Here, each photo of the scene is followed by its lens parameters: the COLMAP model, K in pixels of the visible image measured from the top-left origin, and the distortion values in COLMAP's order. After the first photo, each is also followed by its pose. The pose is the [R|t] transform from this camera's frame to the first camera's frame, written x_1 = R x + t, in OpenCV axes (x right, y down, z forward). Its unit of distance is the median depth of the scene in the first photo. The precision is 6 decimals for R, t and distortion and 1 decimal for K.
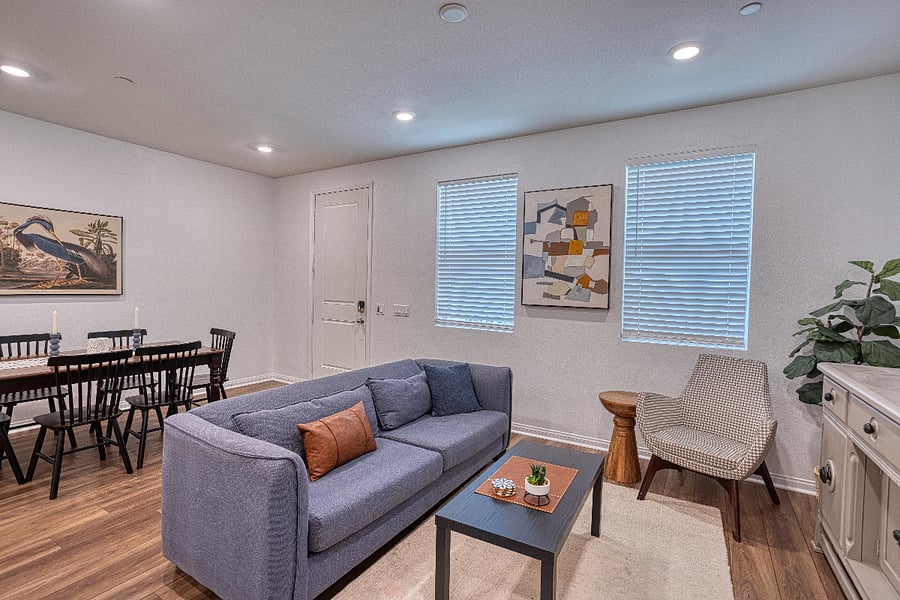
lens RADIAL K [[429.3, 0, 463.7], [0, 429.3, 297.1], [0, 0, 1]] dist [-0.018519, 0.009079]
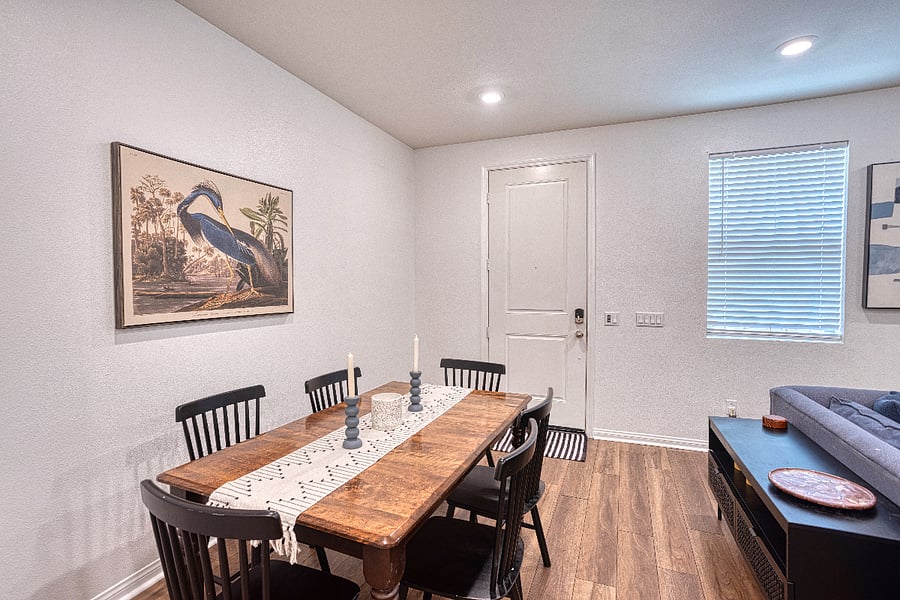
lens RADIAL K [[429.3, 0, 443.8], [0, 429.3, 292.7], [0, 0, 1]] dist [-0.018519, 0.009079]
pose [[0.985200, -0.027530, 0.169184, -0.761368], [0.028540, 0.999586, -0.003540, -0.030093], [-0.169016, 0.008316, 0.985578, 0.367364]]
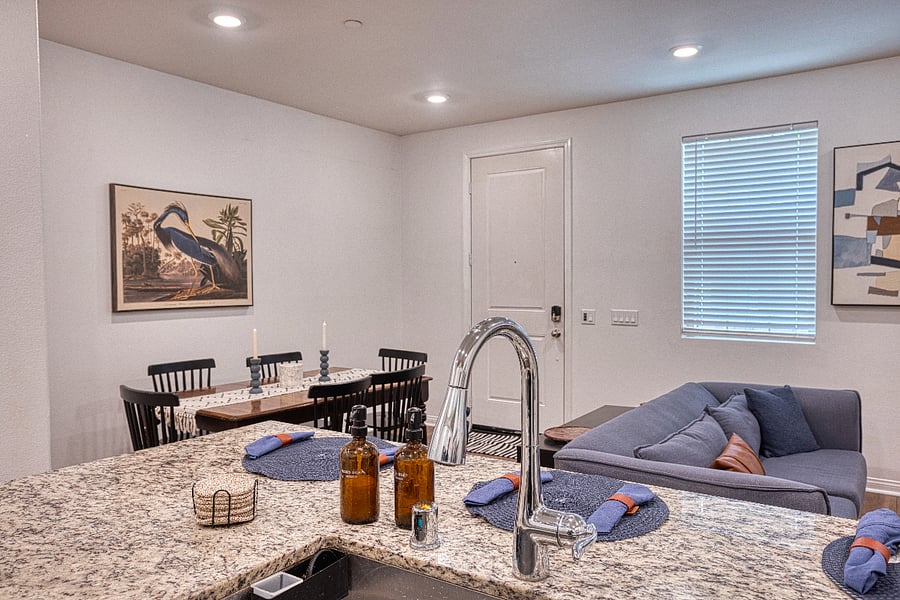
lens RADIAL K [[691.4, 0, 458.4], [0, 691.4, 293.5], [0, 0, 1]] dist [0.004851, 0.015484]
pose [[0.998641, -0.027006, -0.044582, -0.439120], [0.026628, 0.999604, -0.009047, -0.007289], [0.044808, 0.007847, 0.998965, -0.185850]]
